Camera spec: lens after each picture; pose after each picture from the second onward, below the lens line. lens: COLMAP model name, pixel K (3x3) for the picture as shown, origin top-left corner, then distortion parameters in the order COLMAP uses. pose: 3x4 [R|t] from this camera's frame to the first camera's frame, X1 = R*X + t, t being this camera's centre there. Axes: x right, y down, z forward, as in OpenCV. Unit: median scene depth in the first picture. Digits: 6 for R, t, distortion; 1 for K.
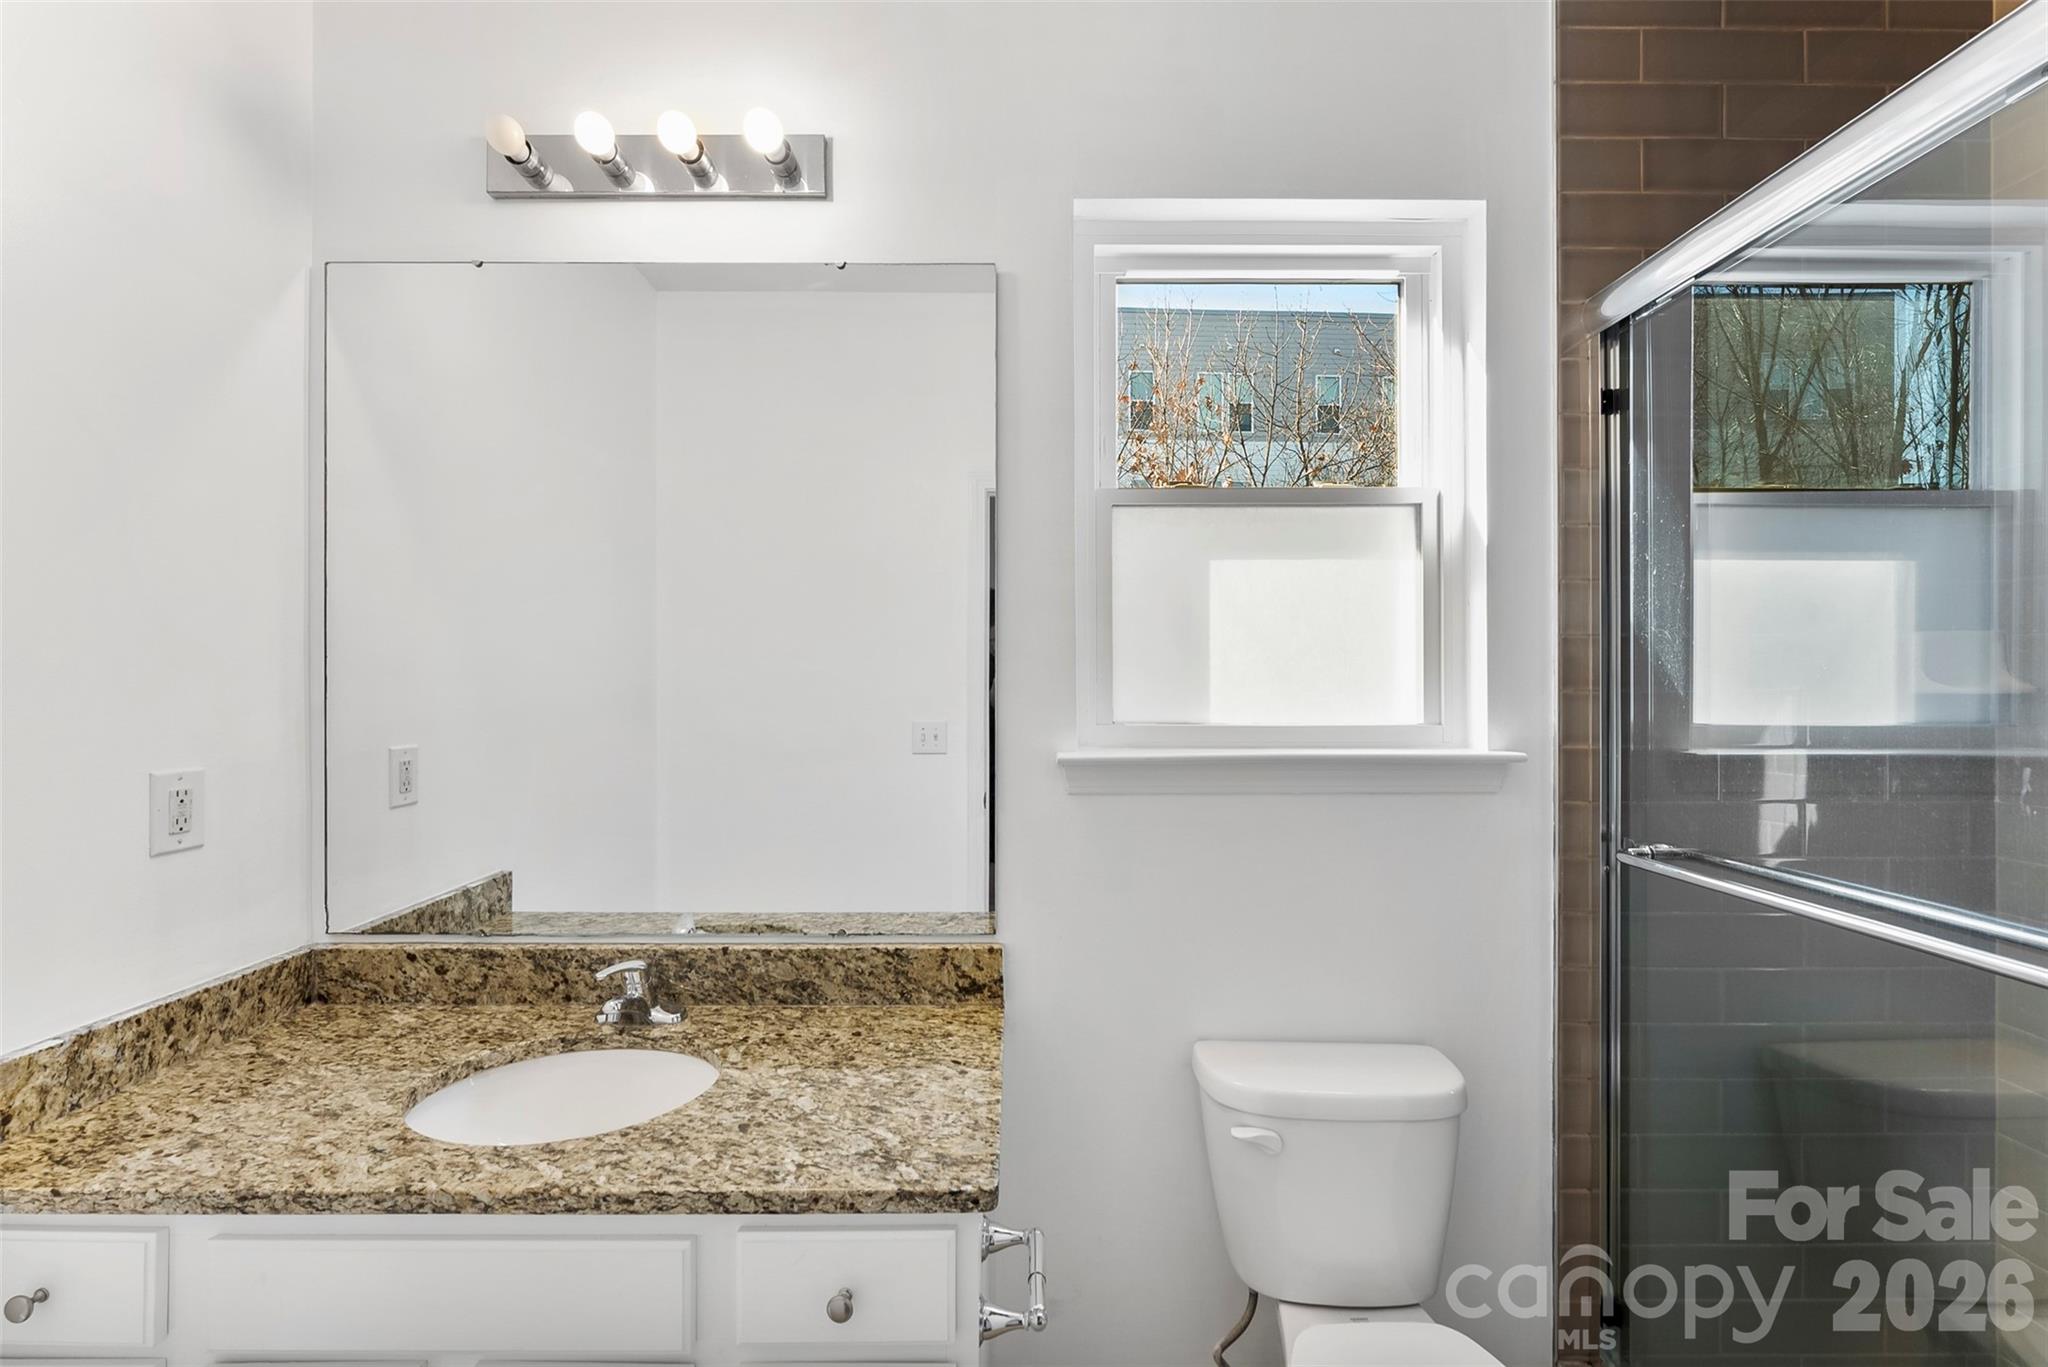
lens RADIAL K [[825.9, 0, 1027.6], [0, 825.9, 686.3], [0, 0, 1]] dist [0.000495, -0.000119]
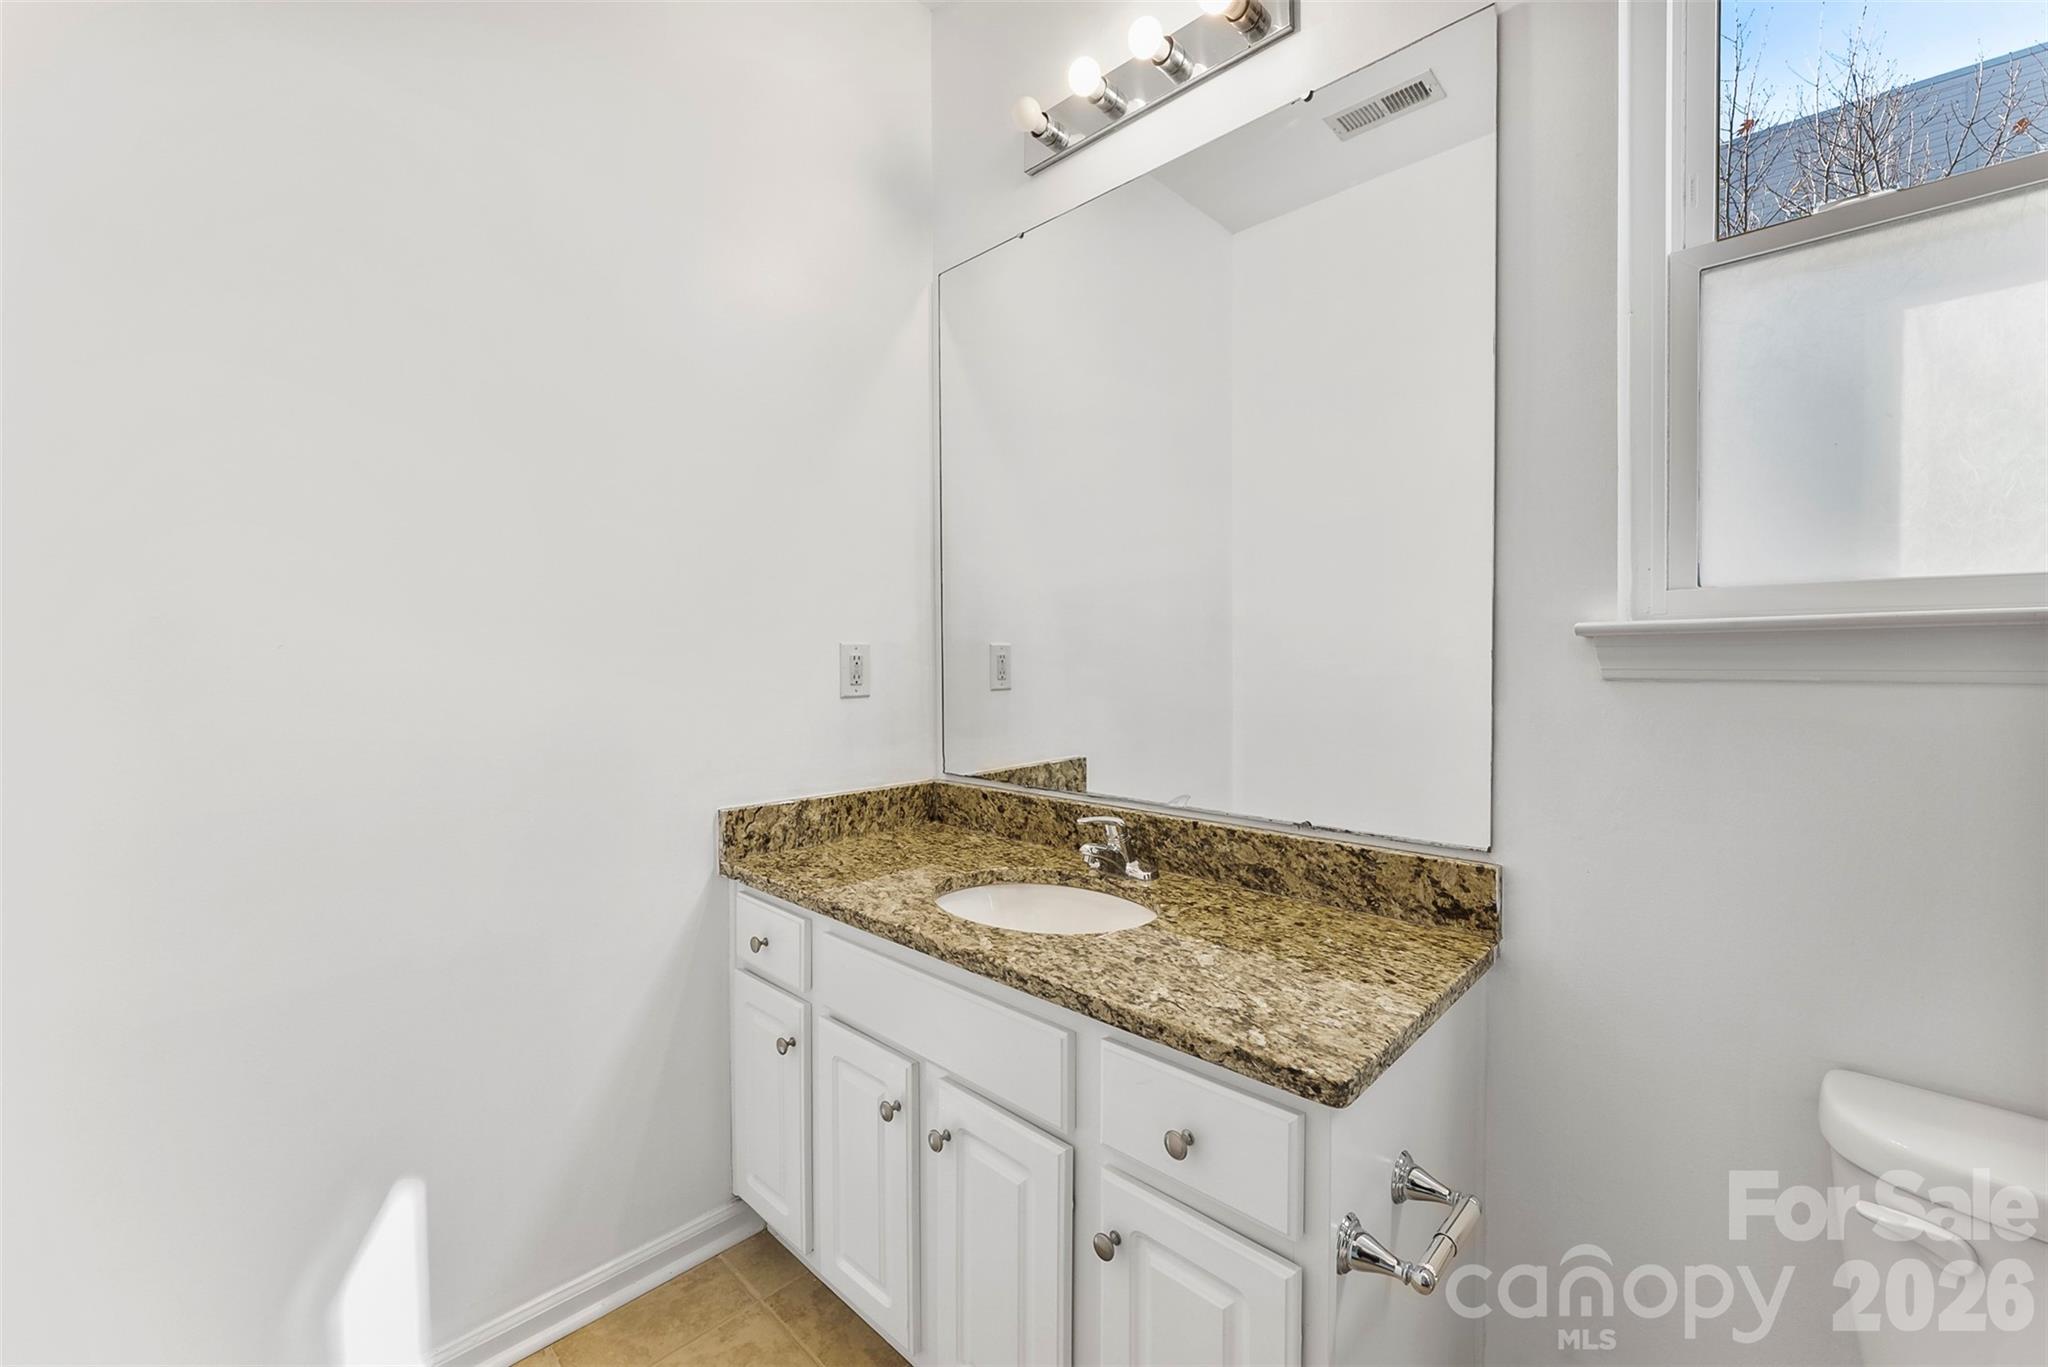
lens RADIAL K [[825.9, 0, 1031.4], [0, 825.9, 676.0], [0, 0, 1]] dist [0.000495, -0.000119]
pose [[0.726099, 0.011991, -0.687485, 0.207464], [0.005376, 0.999718, 0.023115, 0.119221], [0.687569, -0.020480, 0.725830, 0.126300]]
